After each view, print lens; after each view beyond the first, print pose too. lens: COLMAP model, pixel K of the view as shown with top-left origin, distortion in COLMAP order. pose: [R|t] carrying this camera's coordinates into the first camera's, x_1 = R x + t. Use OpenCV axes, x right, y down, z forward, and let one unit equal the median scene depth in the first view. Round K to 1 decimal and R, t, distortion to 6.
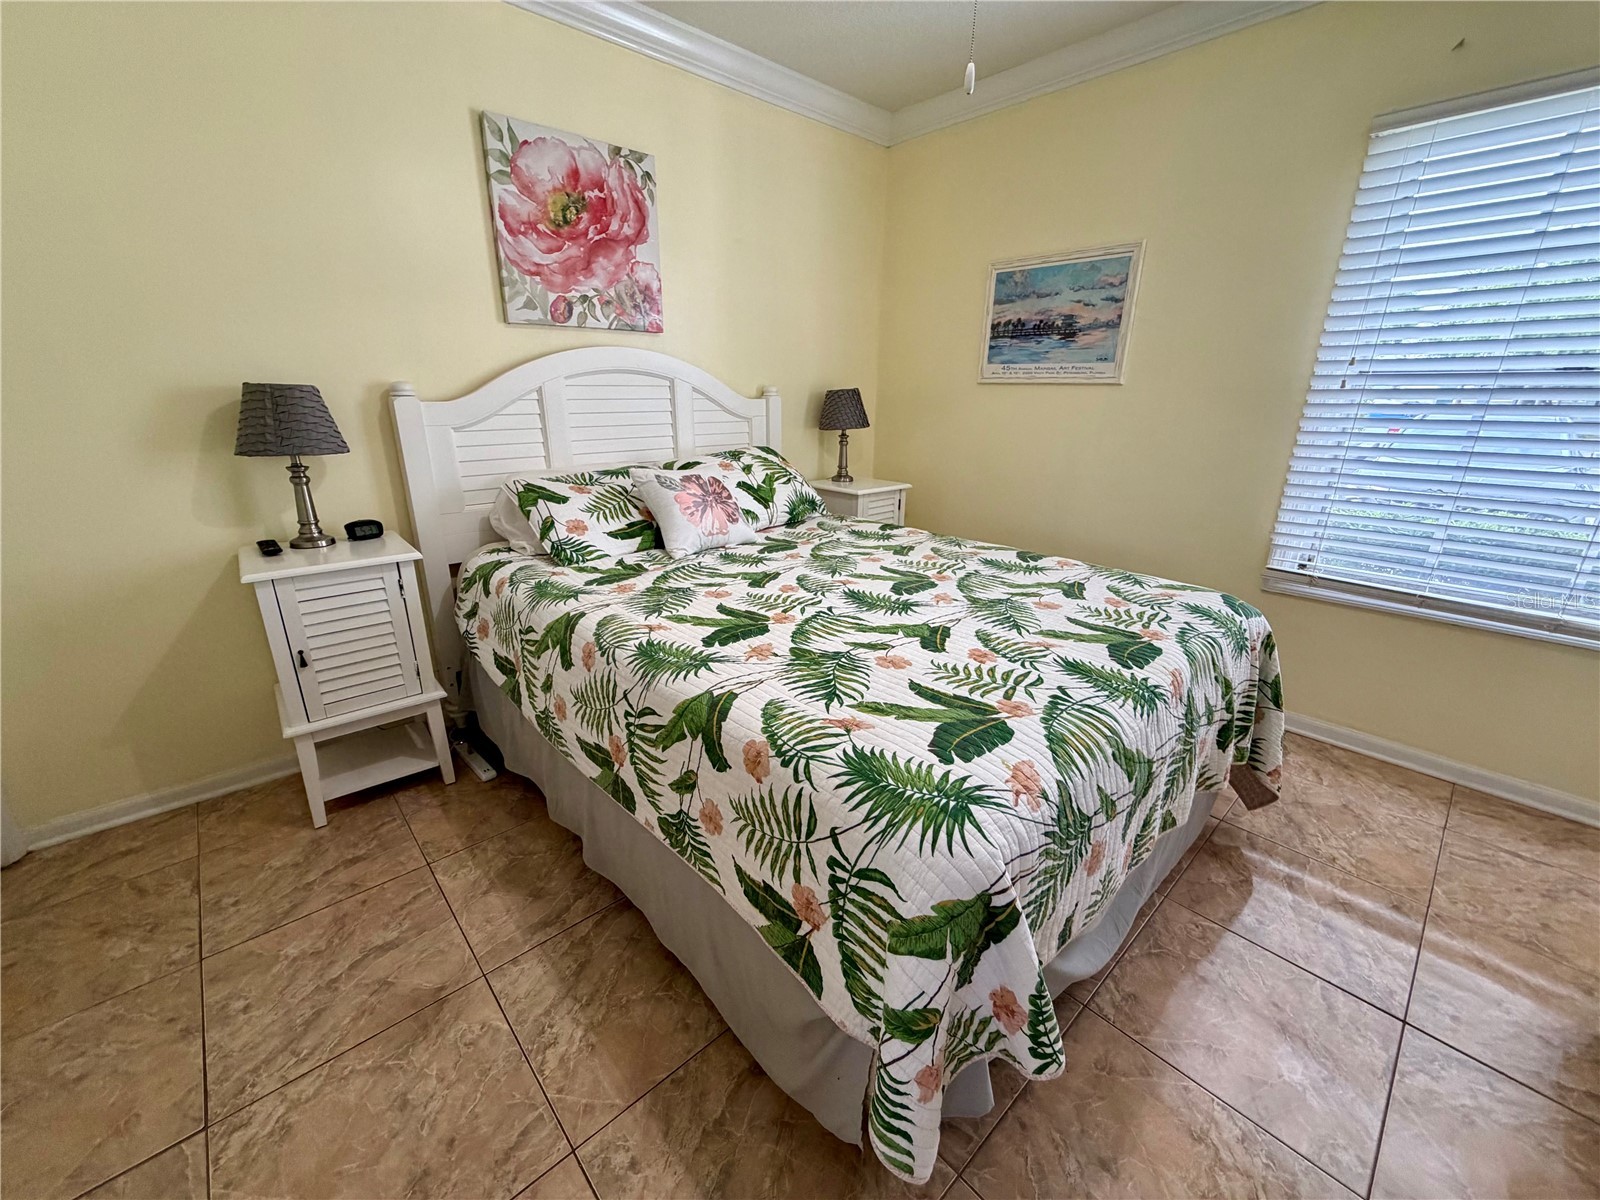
lens RADIAL K [[637.5, 0, 796.8], [0, 637.5, 601.7], [0, 0, 1]] dist [-0.000562, 0.000068]
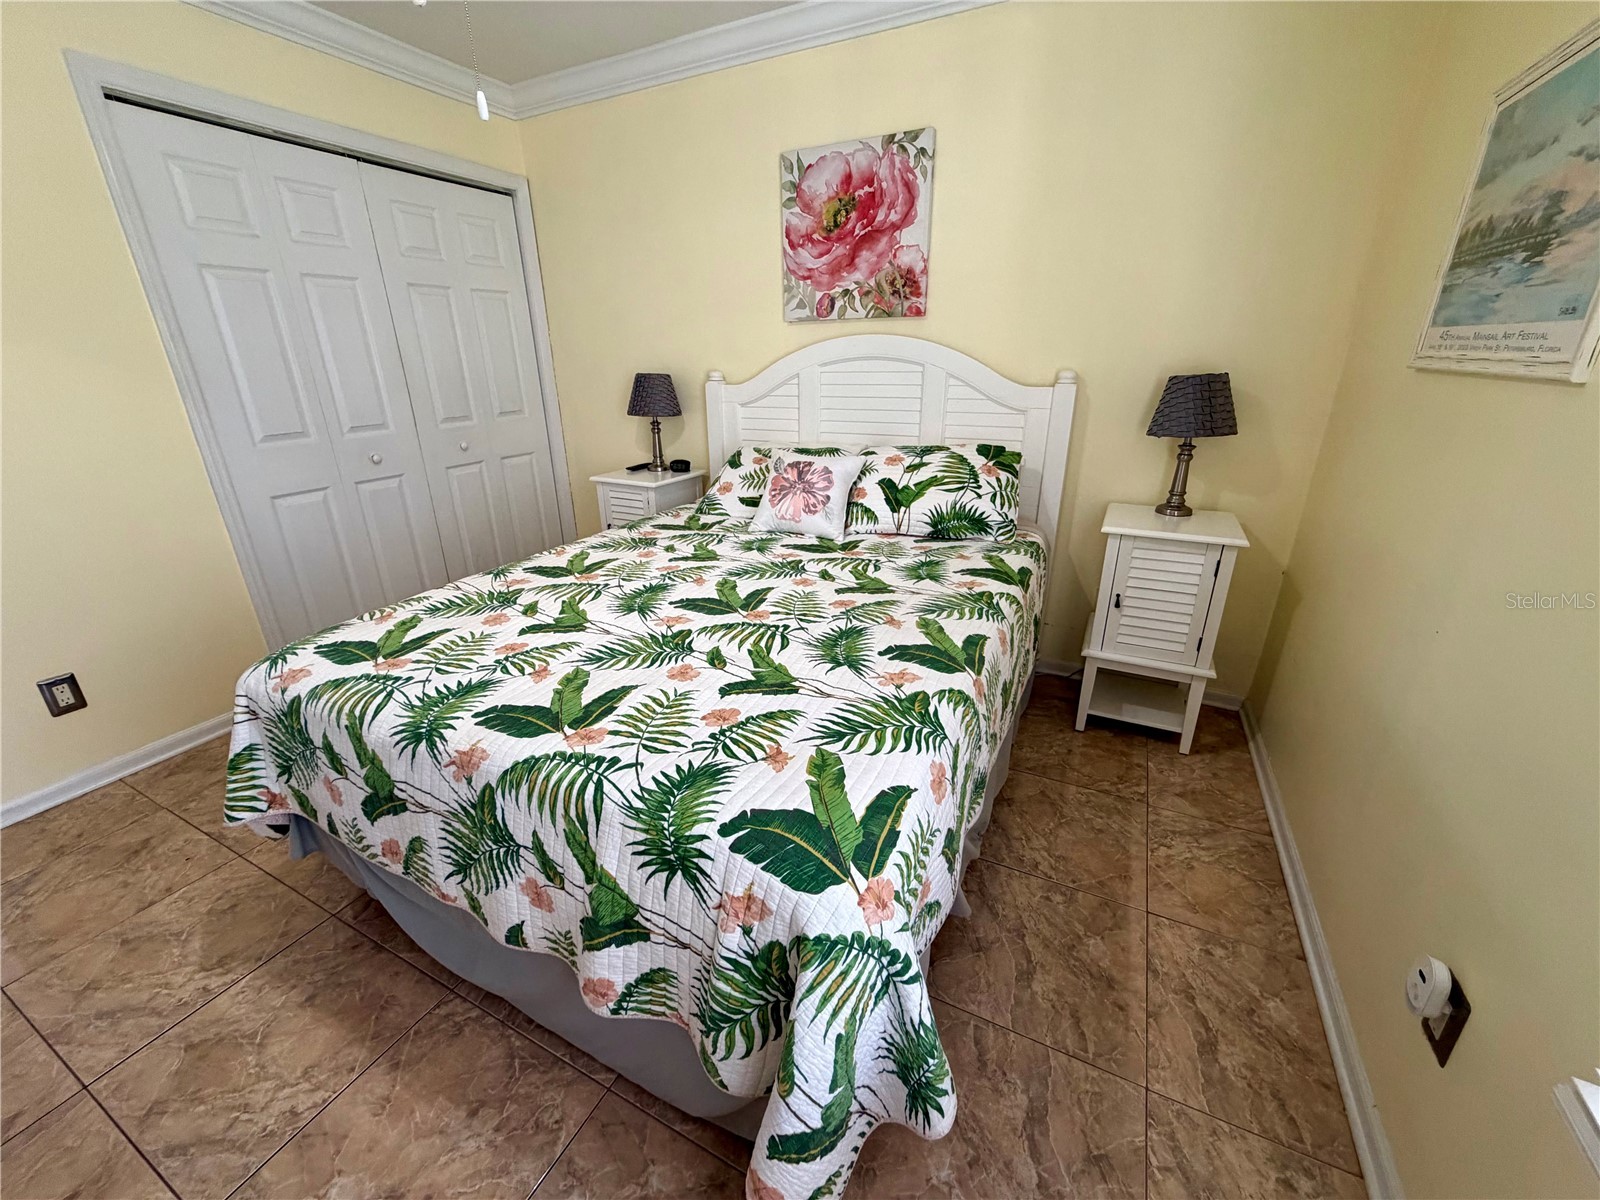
lens RADIAL K [[637.5, 0, 796.8], [0, 637.5, 601.7], [0, 0, 1]] dist [-0.000562, 0.000068]
pose [[0.351770, 0.328660, -0.876493, 0.807046], [-0.280678, 0.930288, 0.236185, -0.221783], [0.893016, 0.162930, 0.419496, 0.566925]]
